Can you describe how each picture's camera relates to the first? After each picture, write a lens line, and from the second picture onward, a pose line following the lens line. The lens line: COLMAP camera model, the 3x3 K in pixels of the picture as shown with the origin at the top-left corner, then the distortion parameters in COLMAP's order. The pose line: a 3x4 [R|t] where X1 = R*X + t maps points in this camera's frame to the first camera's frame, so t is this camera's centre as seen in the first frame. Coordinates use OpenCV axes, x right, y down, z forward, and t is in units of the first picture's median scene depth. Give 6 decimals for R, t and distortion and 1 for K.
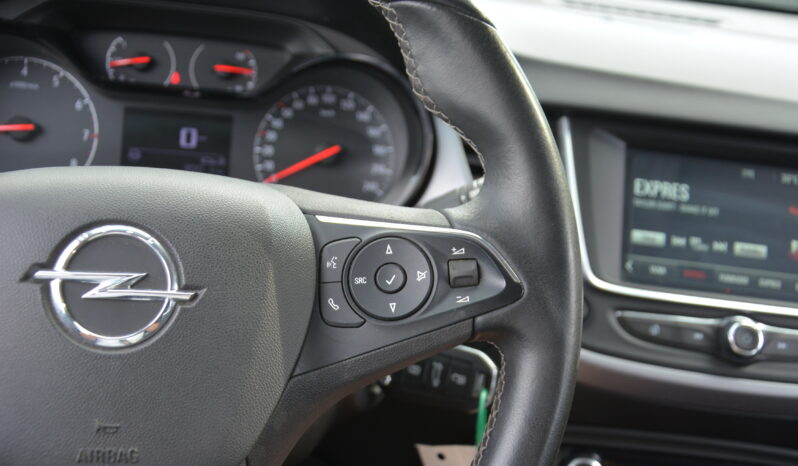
lens RADIAL K [[938.7, 0, 399.0], [0, 938.7, 233.0], [0, 0, 1]] dist [-0.000969, 0.017039]
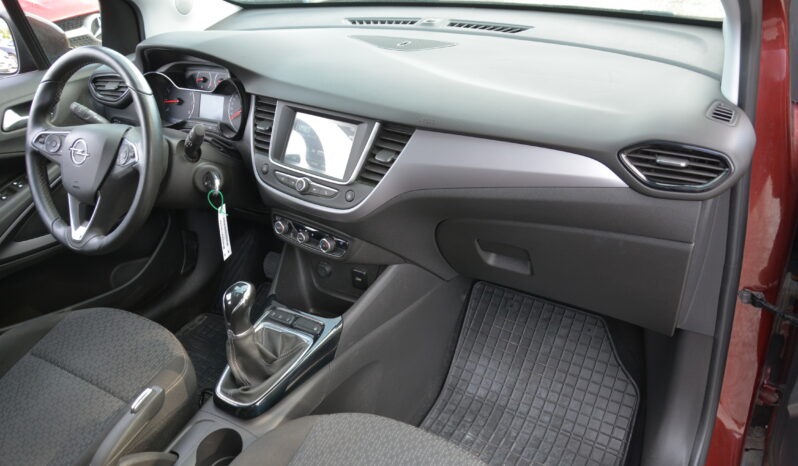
lens RADIAL K [[615.8, 0, 429.5], [0, 615.8, 234.2], [0, 0, 1]] dist [-0.027688, 0.000245]
pose [[0.762695, 0.154117, -0.628127, 1.731602], [-0.023176, 0.977083, 0.211595, -0.131889], [0.646343, -0.146825, 0.748788, -0.126697]]
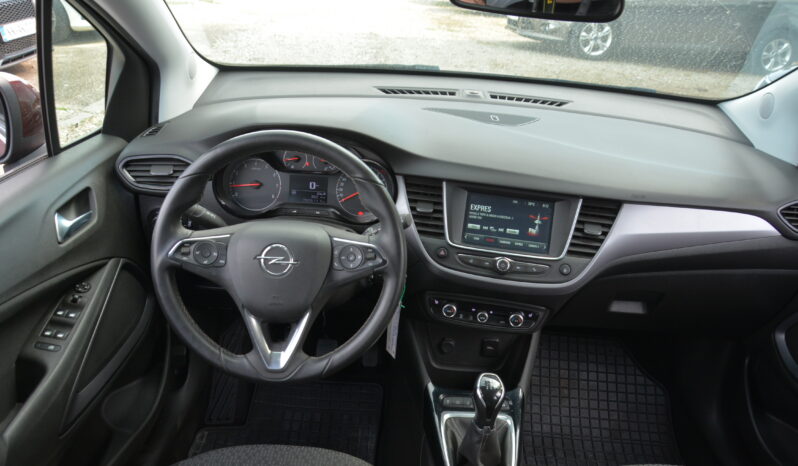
lens RADIAL K [[611.4, 0, 390.4], [0, 611.4, 235.9], [0, 0, 1]] dist [-0.025954, -0.000075]
pose [[0.982277, 0.022199, -0.186118, 0.357680], [0.008436, 0.986720, 0.162214, -0.257235], [0.187247, -0.160909, 0.969044, -0.767284]]
